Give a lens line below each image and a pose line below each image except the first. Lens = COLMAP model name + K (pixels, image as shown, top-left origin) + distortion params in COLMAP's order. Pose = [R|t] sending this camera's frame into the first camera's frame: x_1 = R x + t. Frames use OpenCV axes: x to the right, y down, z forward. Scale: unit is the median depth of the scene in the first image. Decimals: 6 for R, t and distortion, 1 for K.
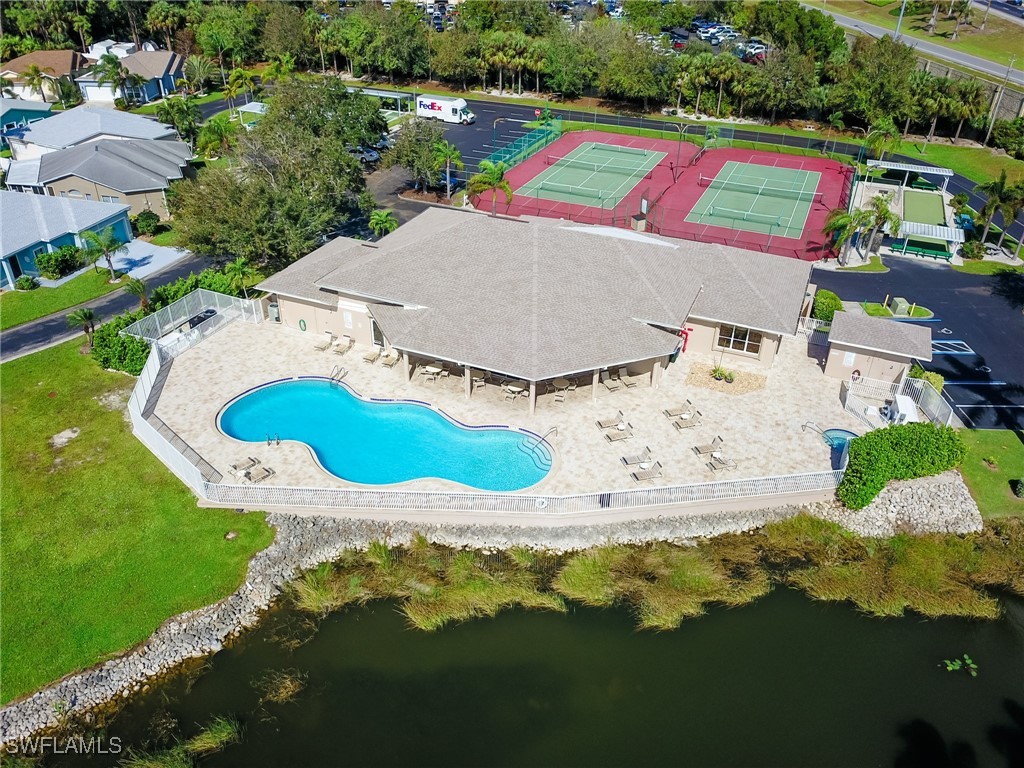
lens RADIAL K [[773.5, 0, 512.4], [0, 773.5, 385.8], [0, 0, 1]] dist [-0.001696, -0.005617]
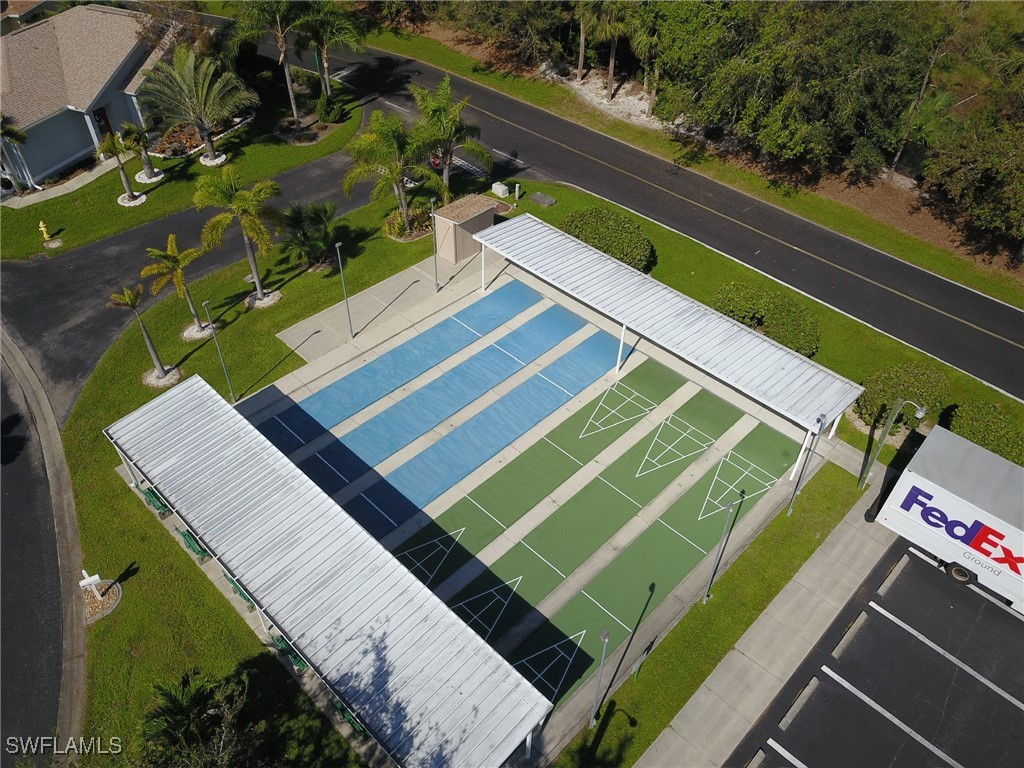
lens RADIAL K [[773.5, 0, 510.0], [0, 773.5, 383.2], [0, 0, 1]] dist [-0.001696, -0.005617]
pose [[0.931032, 0.245935, -0.269622, -0.158797], [-0.193902, 0.959270, 0.205433, -0.383897], [0.309163, -0.138984, 0.940798, 0.710522]]
